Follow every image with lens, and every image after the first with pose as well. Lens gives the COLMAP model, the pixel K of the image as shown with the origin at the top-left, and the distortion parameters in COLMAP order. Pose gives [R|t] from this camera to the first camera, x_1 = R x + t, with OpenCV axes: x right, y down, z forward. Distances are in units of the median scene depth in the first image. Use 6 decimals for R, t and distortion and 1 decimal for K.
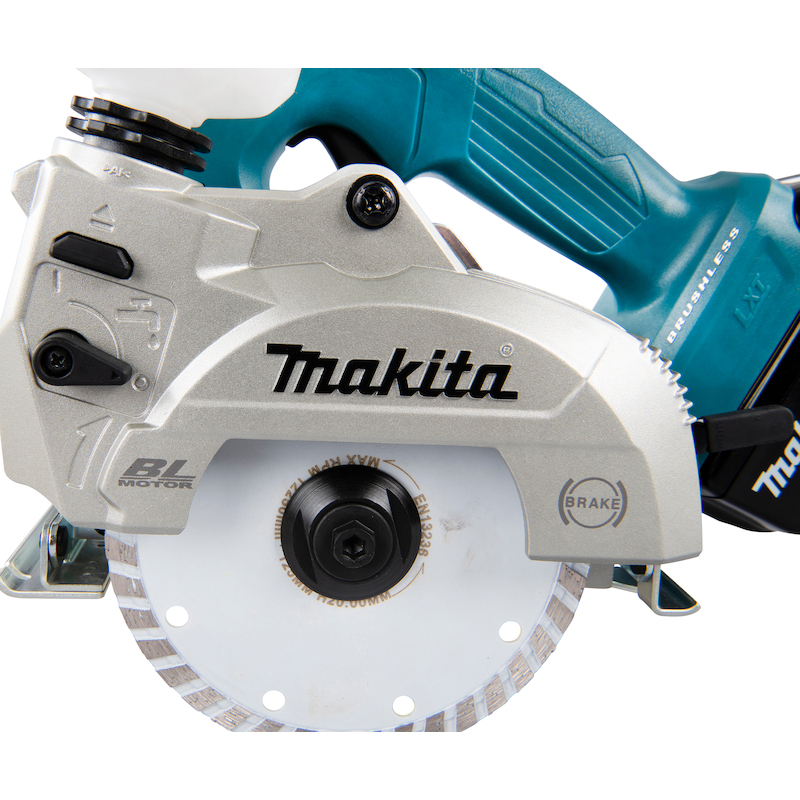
lens RADIAL K [[1021.1, 0, 313.4], [0, 1021.1, 402.2], [0, 0, 1]] dist [-0.025408, 0.274635]
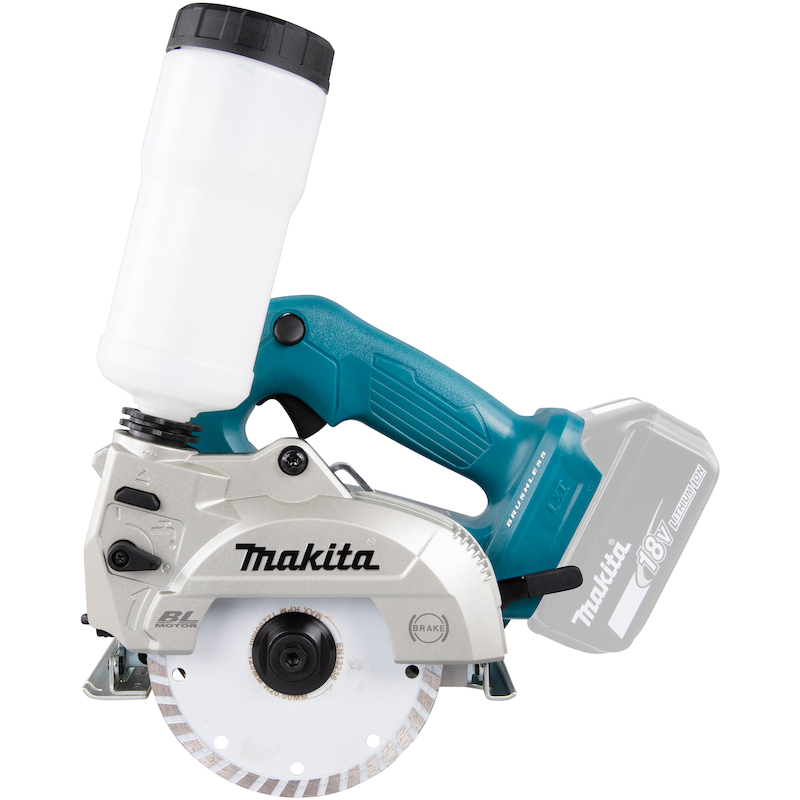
lens RADIAL K [[1486.7, 0, 301.9], [0, 1486.7, 474.6], [0, 0, 1]] dist [0.047983, 0.161860]
pose [[0.996763, -0.041700, -0.068741, 0.249080], [0.037395, 0.997328, -0.062763, -0.010234], [0.071174, 0.059989, 0.995658, -1.558150]]
